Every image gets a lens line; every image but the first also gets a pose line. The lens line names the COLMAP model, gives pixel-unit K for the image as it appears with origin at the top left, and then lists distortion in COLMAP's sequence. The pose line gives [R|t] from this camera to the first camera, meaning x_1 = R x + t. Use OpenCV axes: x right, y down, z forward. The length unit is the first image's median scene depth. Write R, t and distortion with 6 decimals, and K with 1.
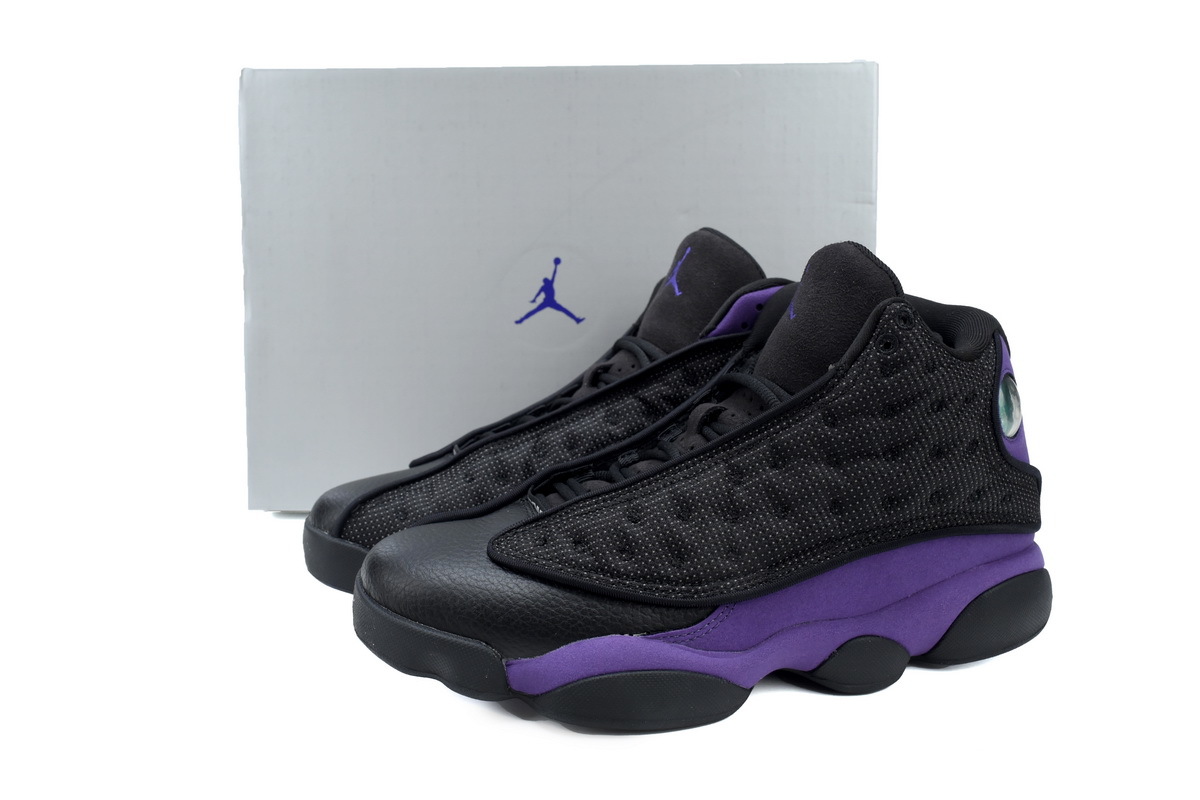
lens RADIAL K [[1045.6, 0, 599.7], [0, 1045.6, 399.6], [0, 0, 1]] dist [0.002103, -0.002498]
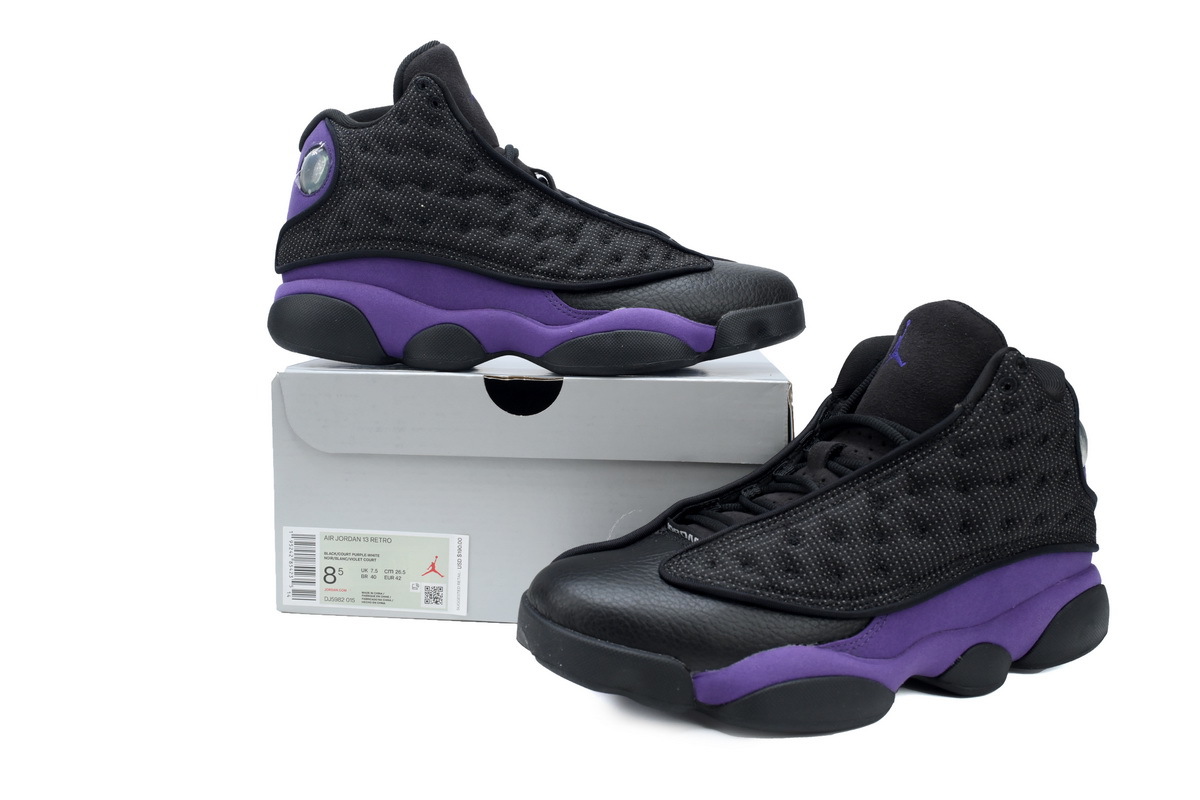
lens RADIAL K [[1065.3, 0, 601.2], [0, 1065.3, 400.0], [0, 0, 1]] dist [-0.000231, 0.000311]
pose [[0.984977, 0.006317, 0.172571, -0.367193], [0.005448, 0.997697, -0.067614, 0.039470], [-0.172601, 0.067539, 0.982674, -0.087471]]
